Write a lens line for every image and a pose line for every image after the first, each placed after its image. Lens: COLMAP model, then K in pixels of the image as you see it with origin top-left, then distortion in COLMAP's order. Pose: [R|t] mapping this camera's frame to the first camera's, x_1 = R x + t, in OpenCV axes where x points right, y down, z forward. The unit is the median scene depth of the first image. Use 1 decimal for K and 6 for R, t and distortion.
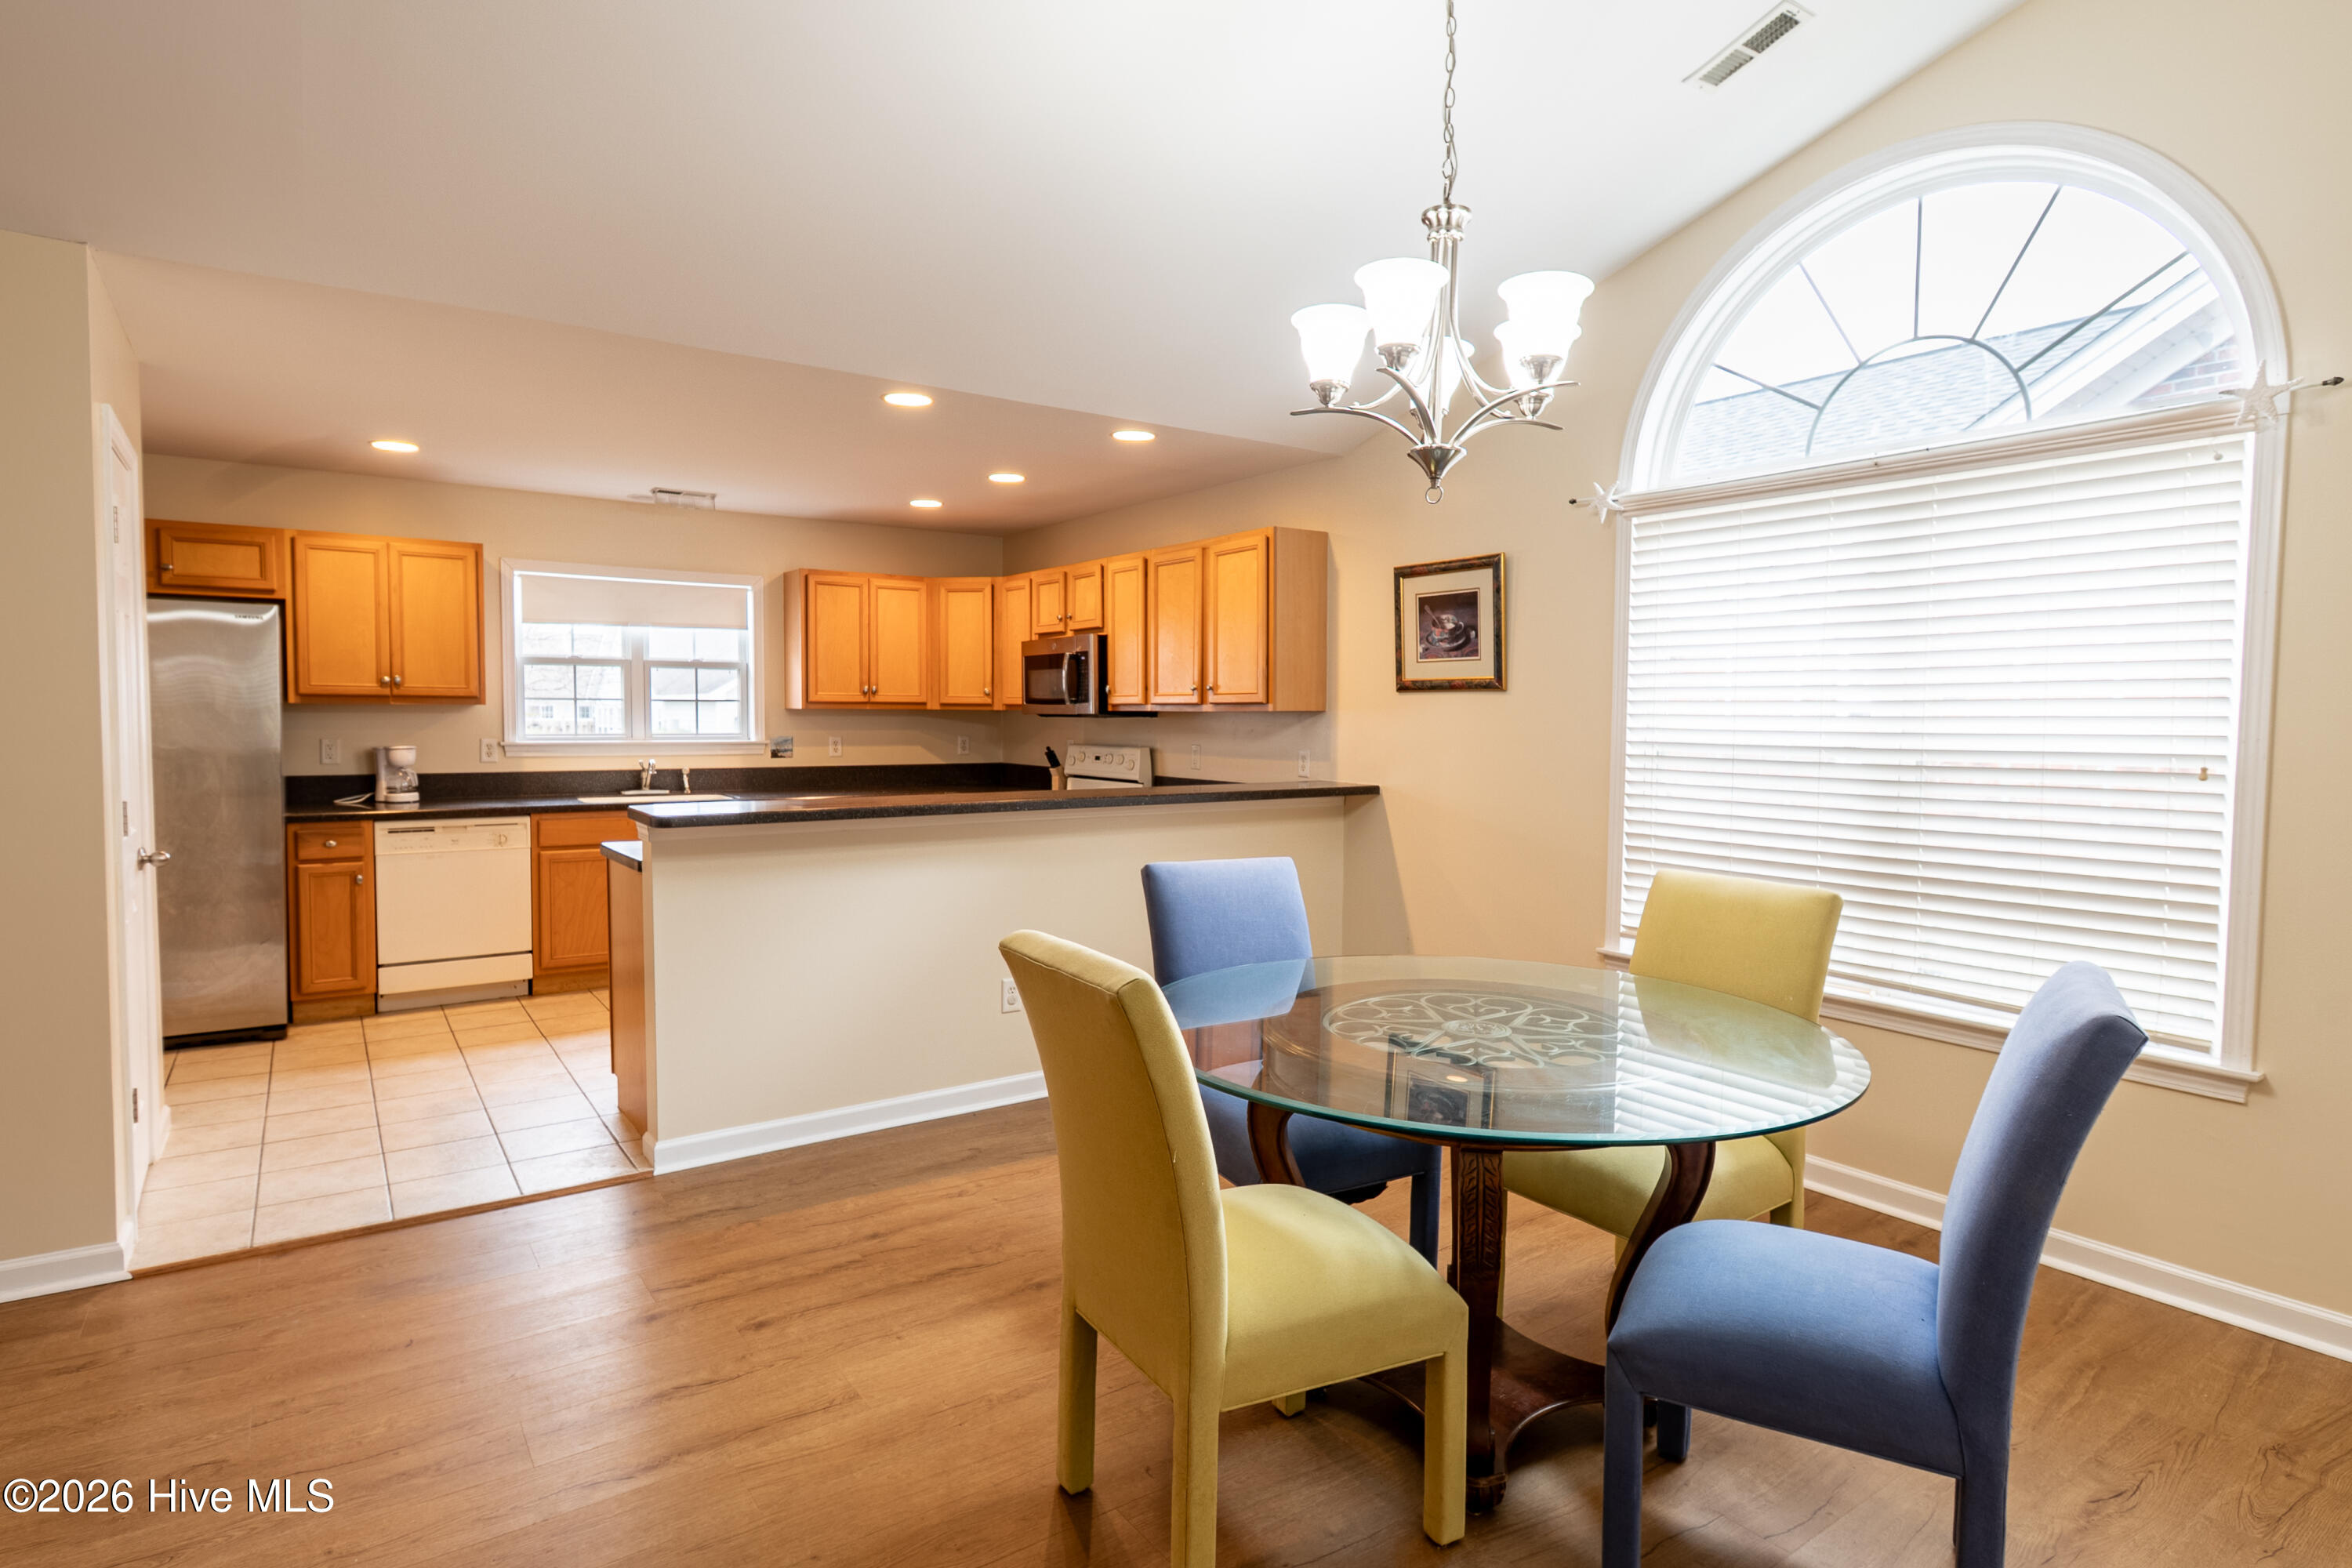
lens RADIAL K [[1226.8, 0, 1176.0], [0, 1226.8, 784.0], [0, 0, 1]] dist [-0.002535, -0.000173]
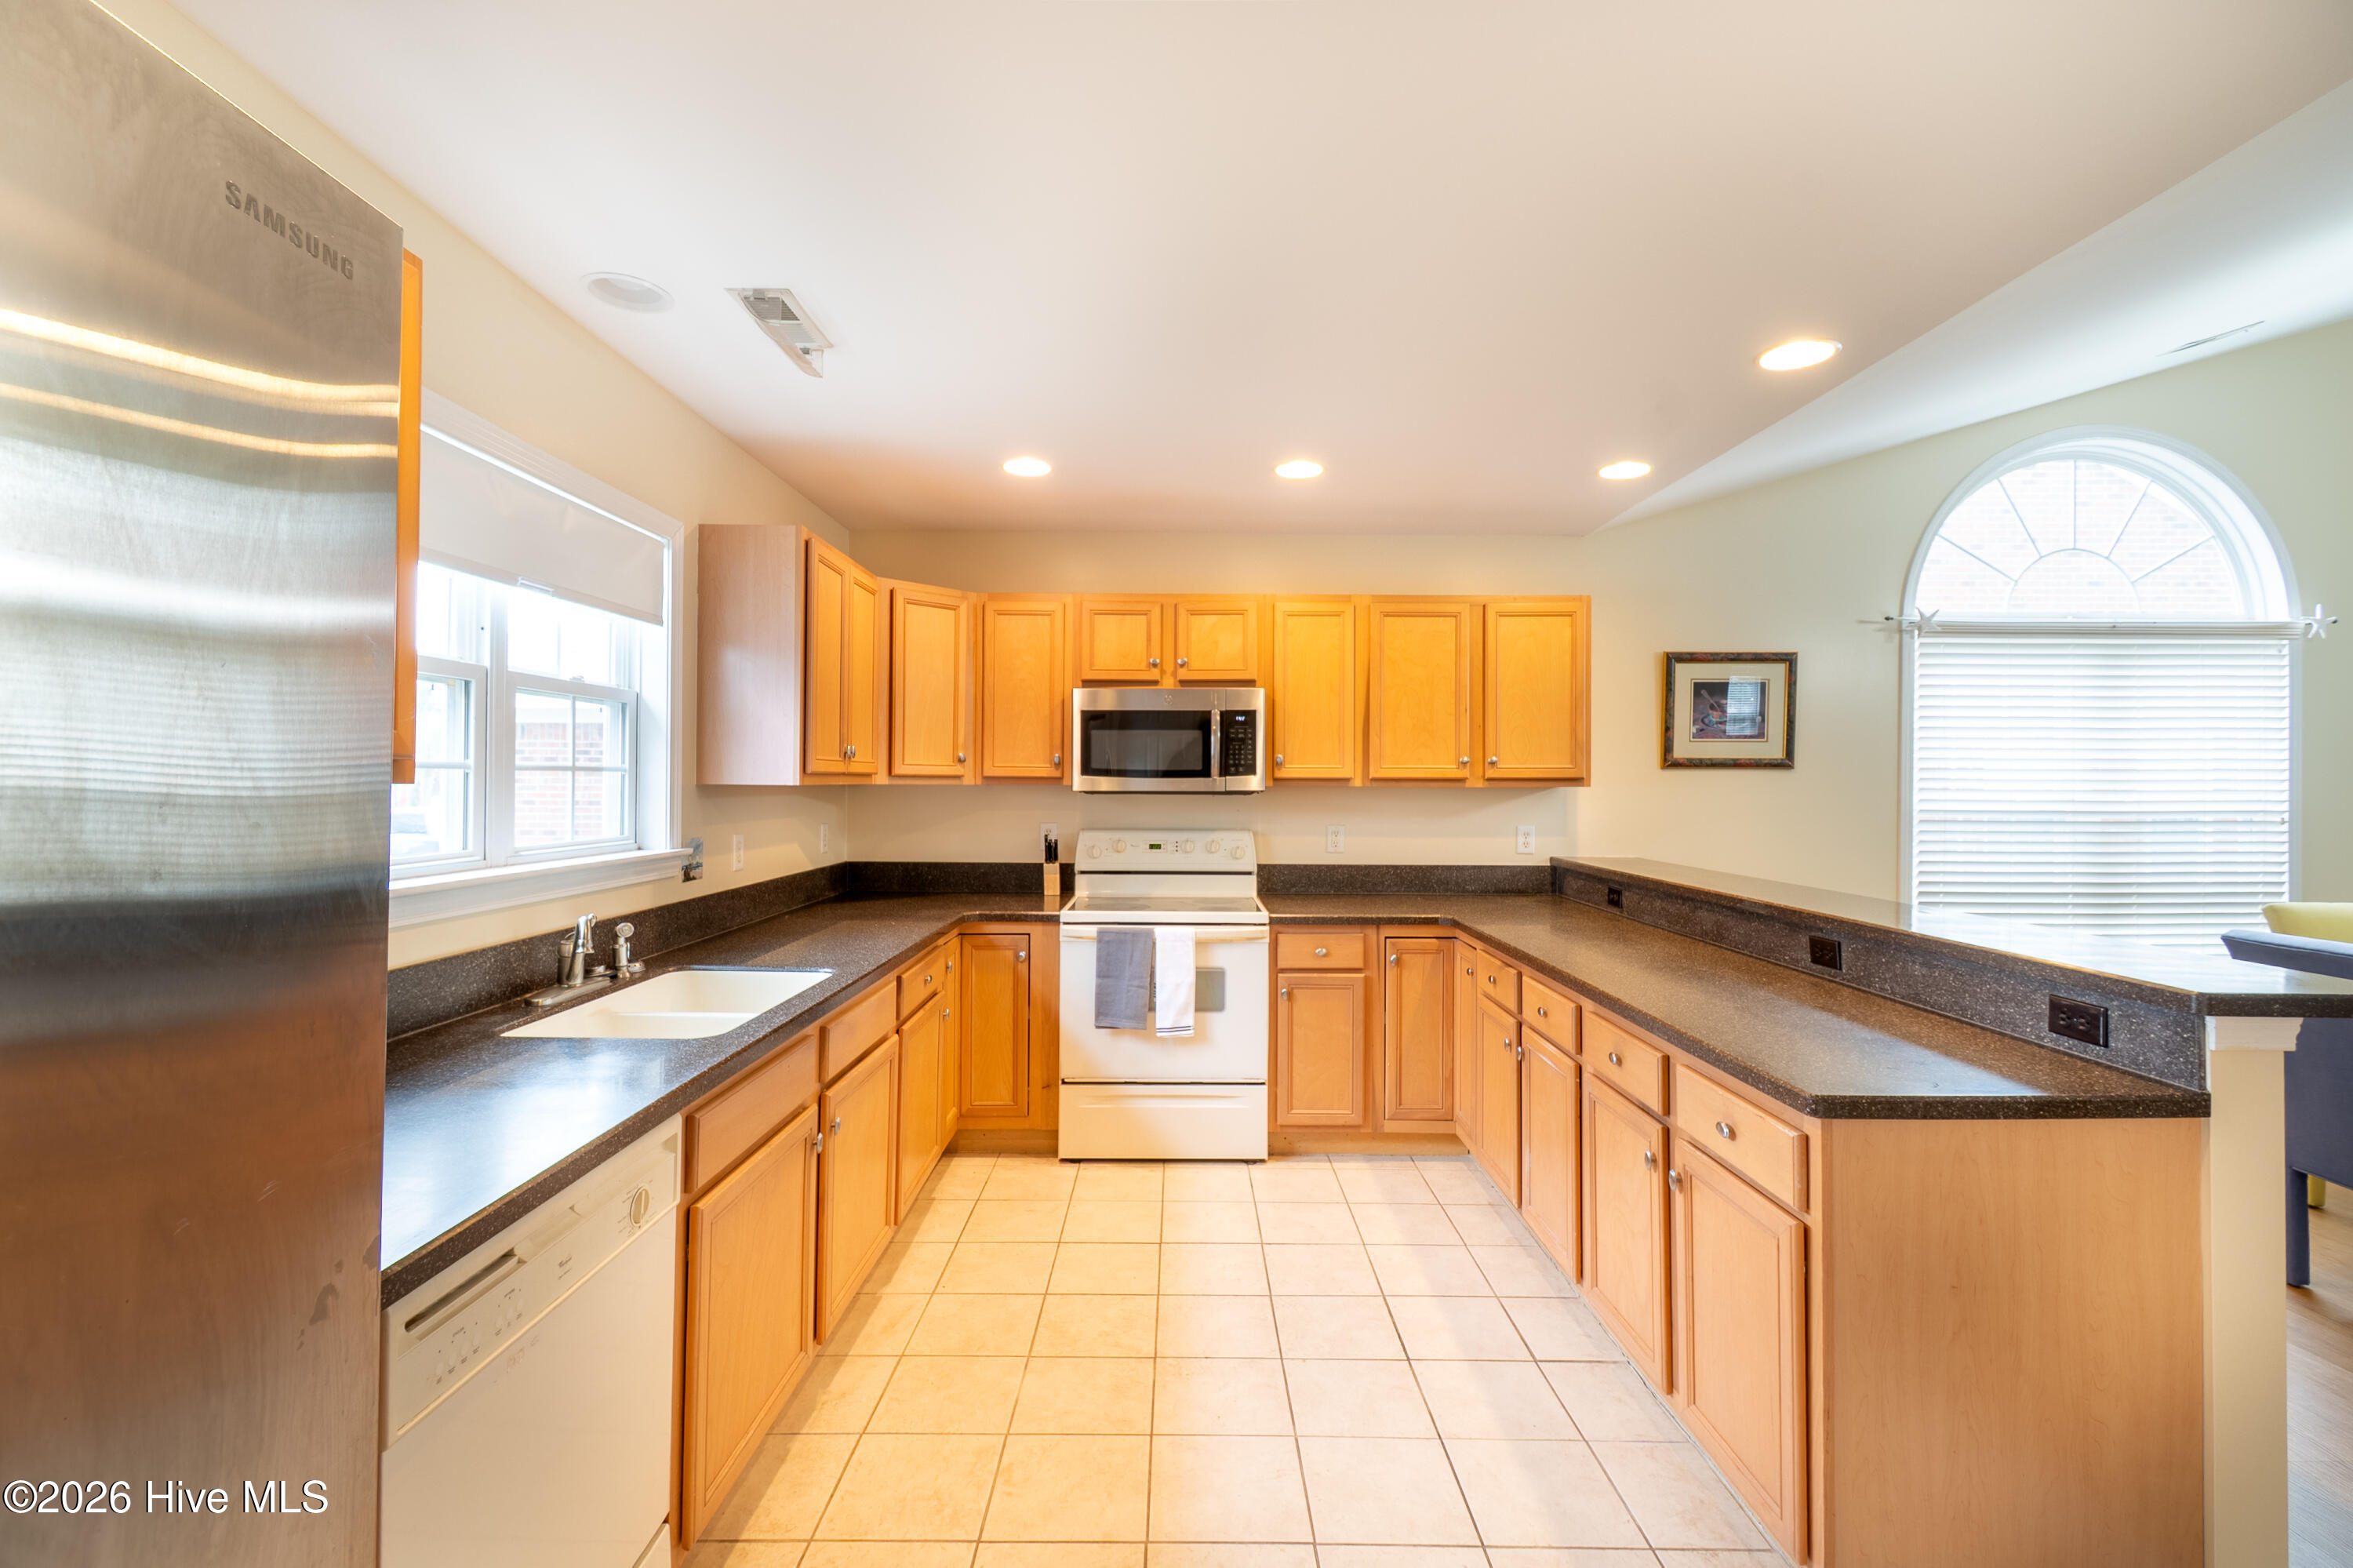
lens RADIAL K [[1025.6, 0, 1177.9], [0, 1025.6, 775.7], [0, 0, 1]] dist [0.016400, -0.009571]
pose [[0.574448, 0.000365, 0.818541, -0.871505], [0.047844, 0.998275, -0.034022, -0.064401], [-0.817141, 0.058706, 0.573440, 0.917107]]
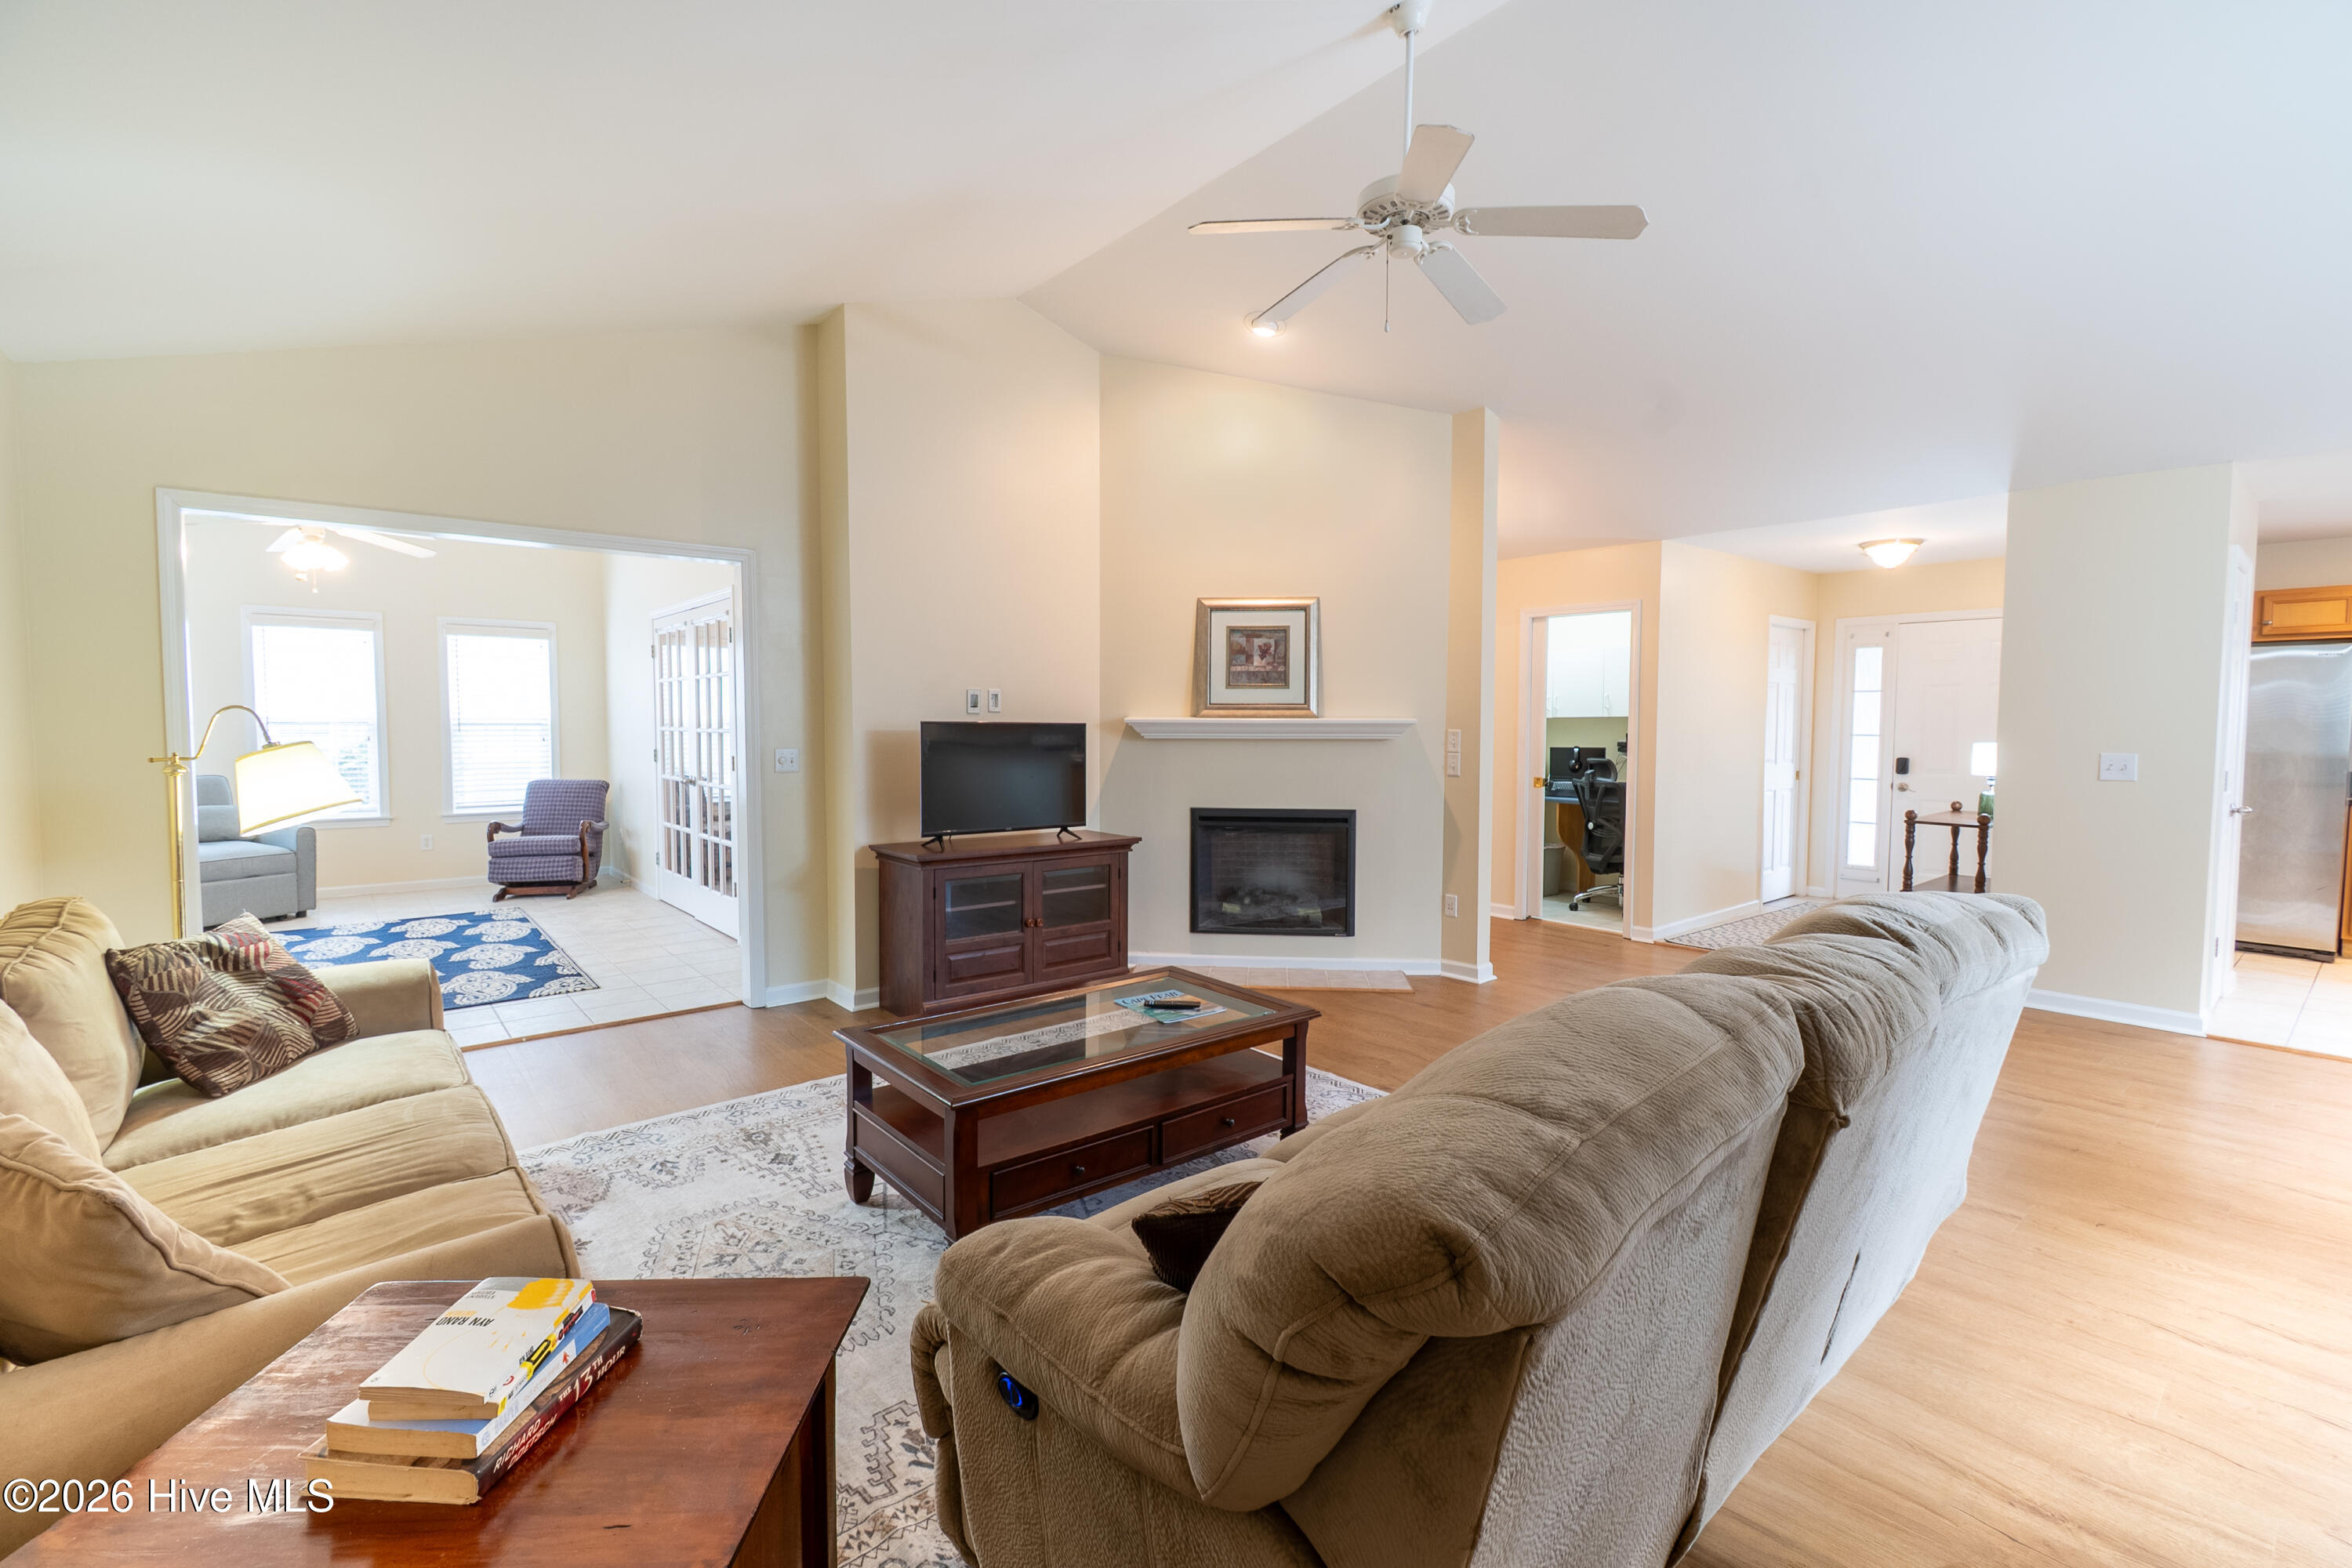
lens RADIAL K [[1025.2, 0, 1177.4], [0, 1025.2, 775.7], [0, 0, 1]] dist [0.016400, -0.009571]
pose [[0.073825, 0.041672, -0.996400, 0.246697], [-0.054078, 0.997824, 0.037725, 0.021902], [0.995804, 0.051099, 0.075918, -0.298138]]
